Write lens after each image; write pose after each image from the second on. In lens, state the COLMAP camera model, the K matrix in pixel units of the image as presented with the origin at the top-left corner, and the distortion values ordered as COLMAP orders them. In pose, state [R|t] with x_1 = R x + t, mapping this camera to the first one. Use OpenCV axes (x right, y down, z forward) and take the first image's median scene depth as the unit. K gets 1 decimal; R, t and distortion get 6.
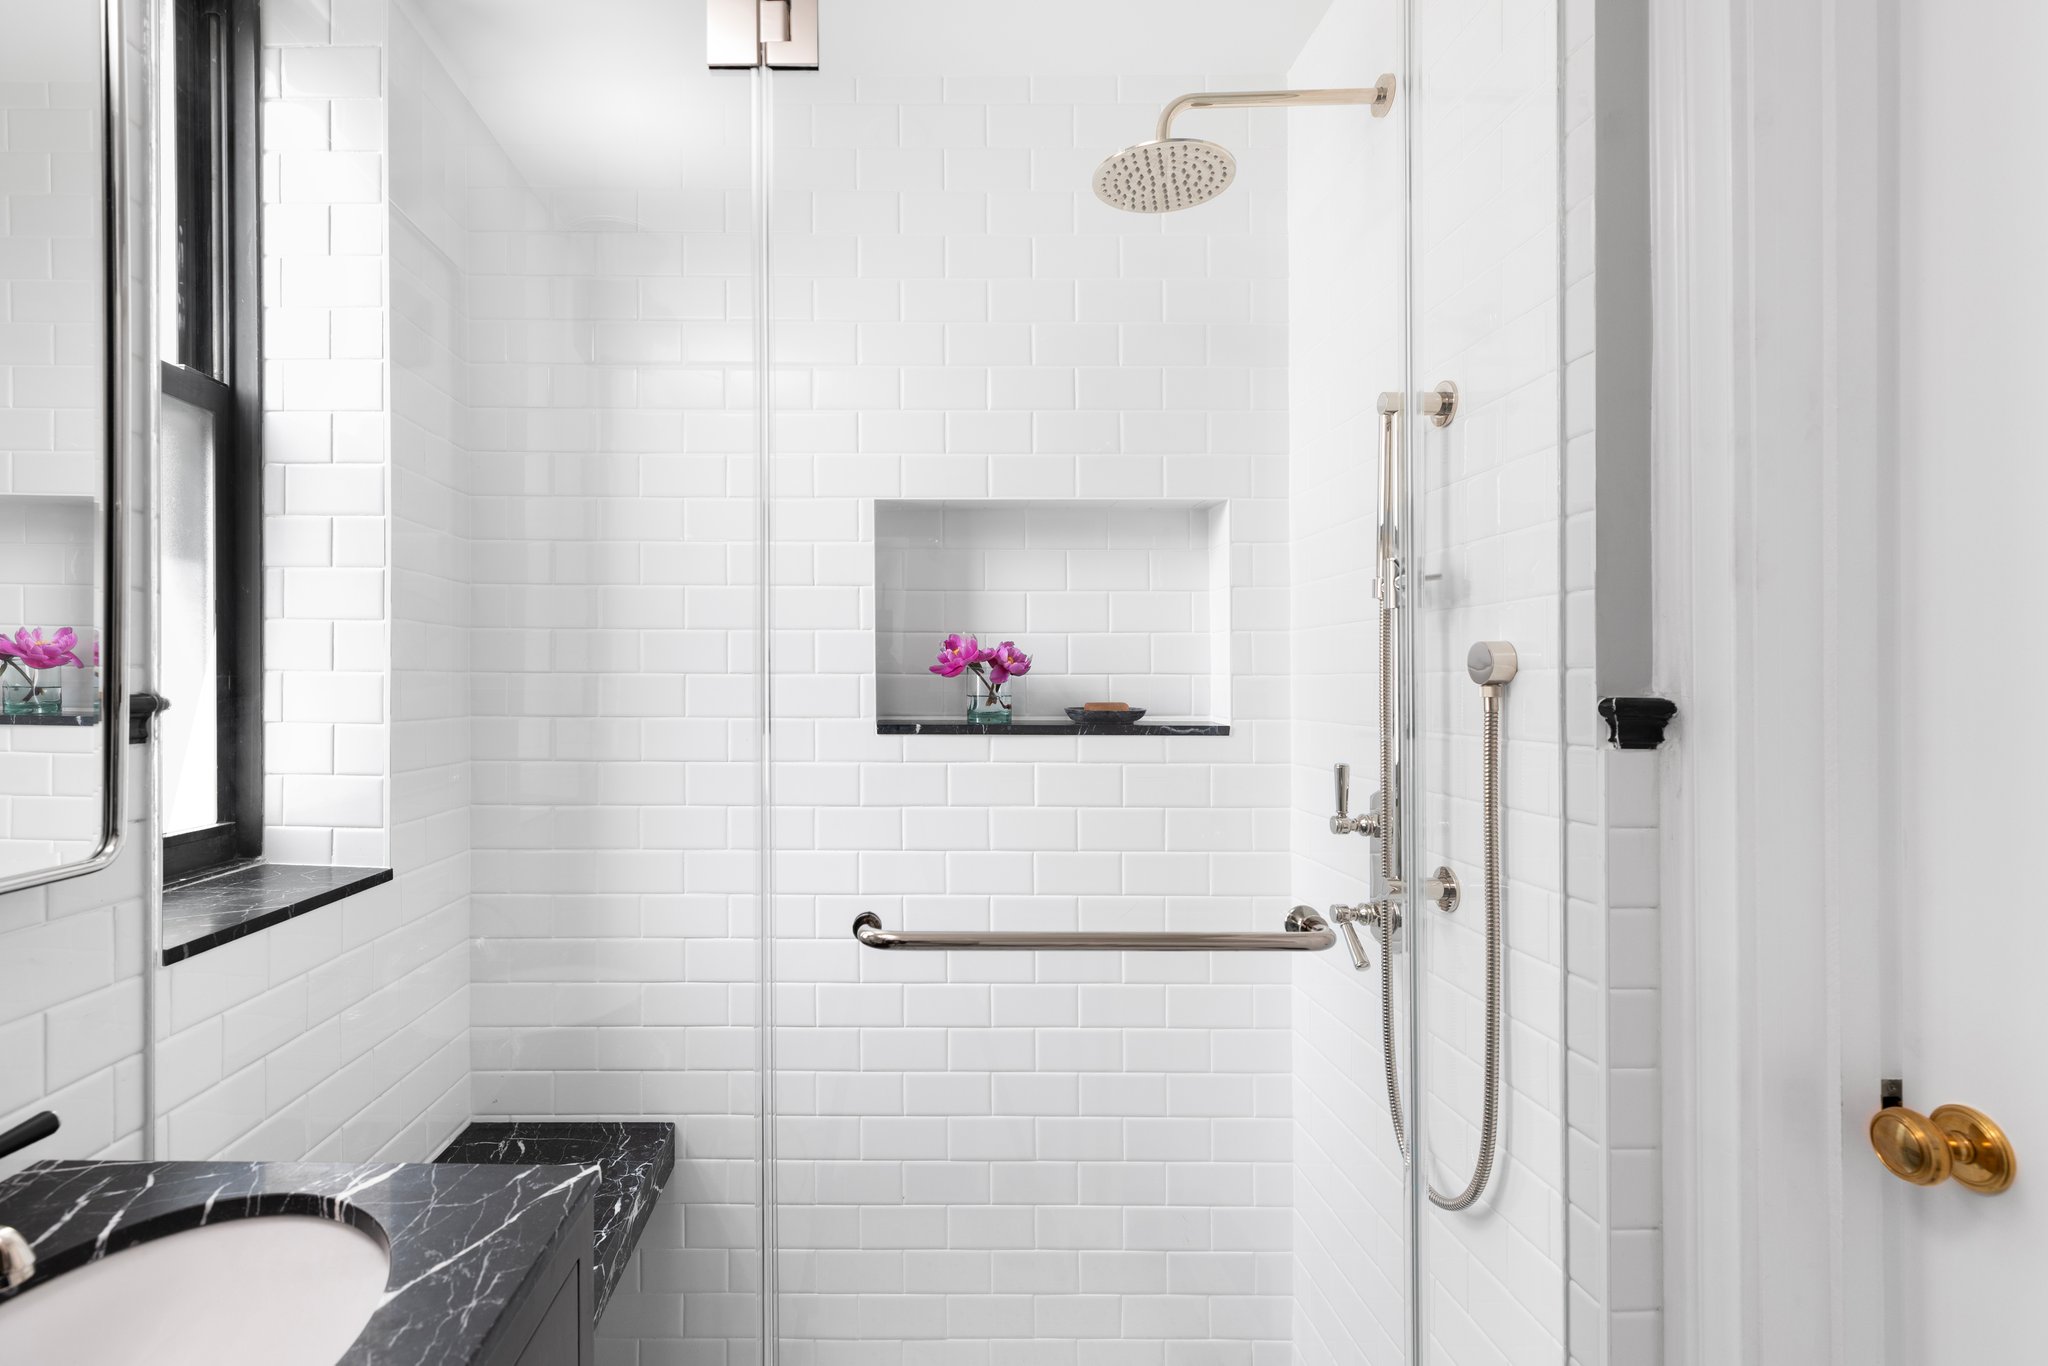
lens RADIAL K [[959.3, 0, 1034.3], [0, 959.3, 713.7], [0, 0, 1]] dist [0.005723, 0.000908]
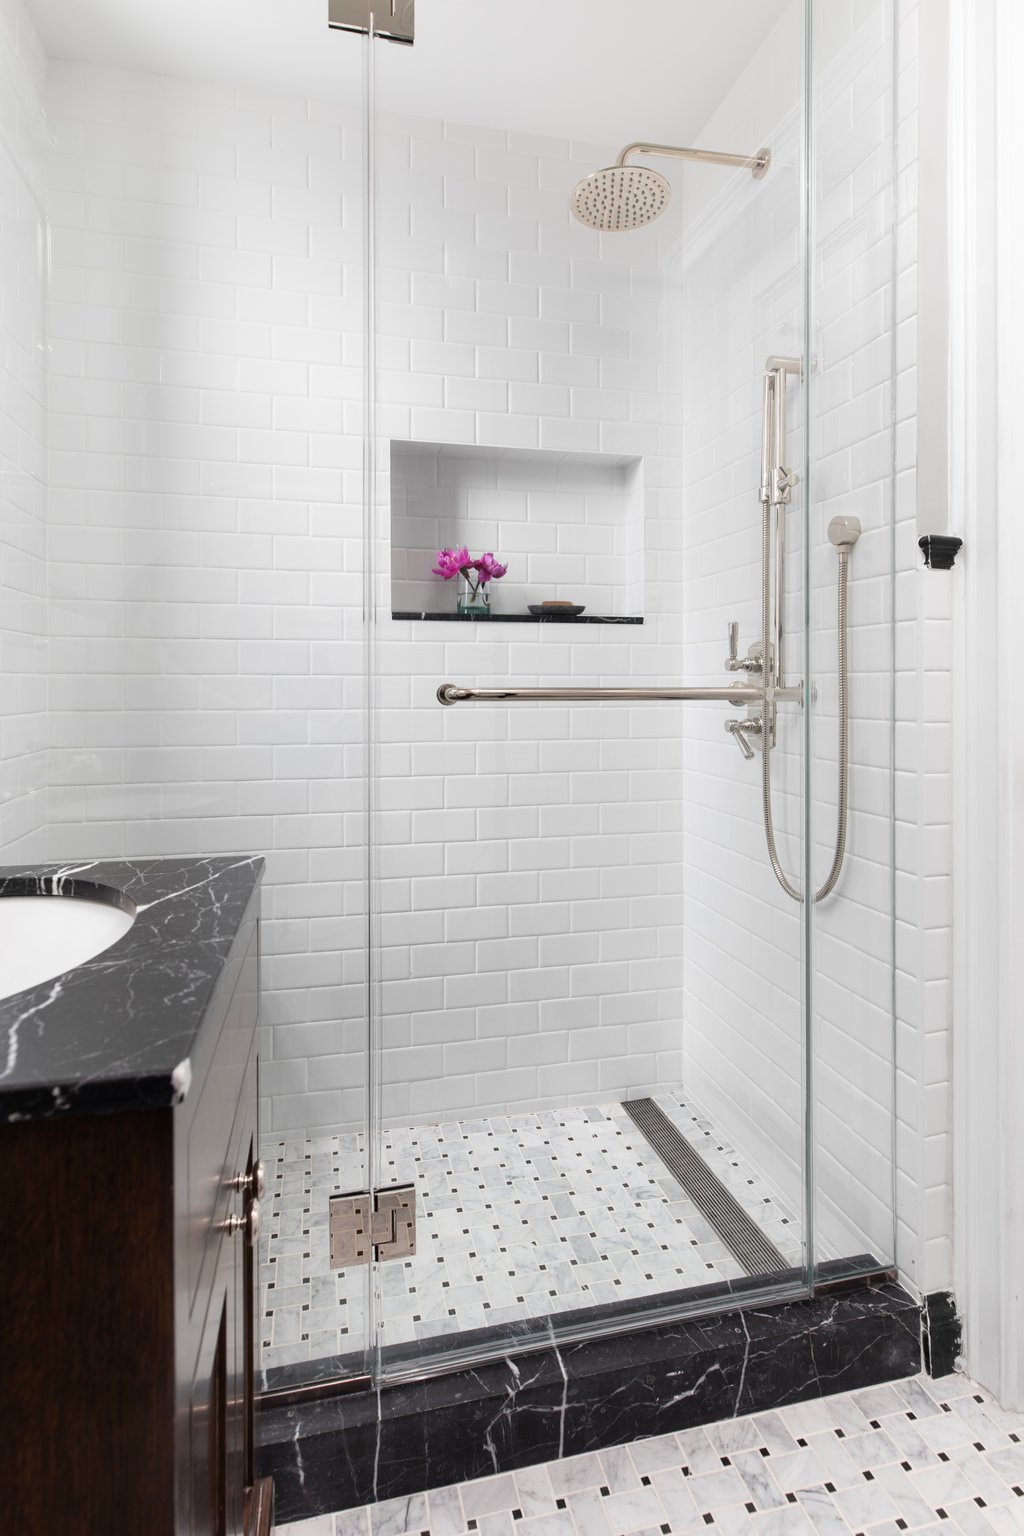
lens RADIAL K [[719.5, 0, 540.6], [0, 719.5, 744.7], [0, 0, 1]] dist [0.005723, 0.000908]
pose [[0.978161, -0.017589, 0.207101, -0.203368], [0.017079, 0.999845, 0.004248, 0.229862], [-0.207143, -0.000618, 0.978310, -0.026493]]
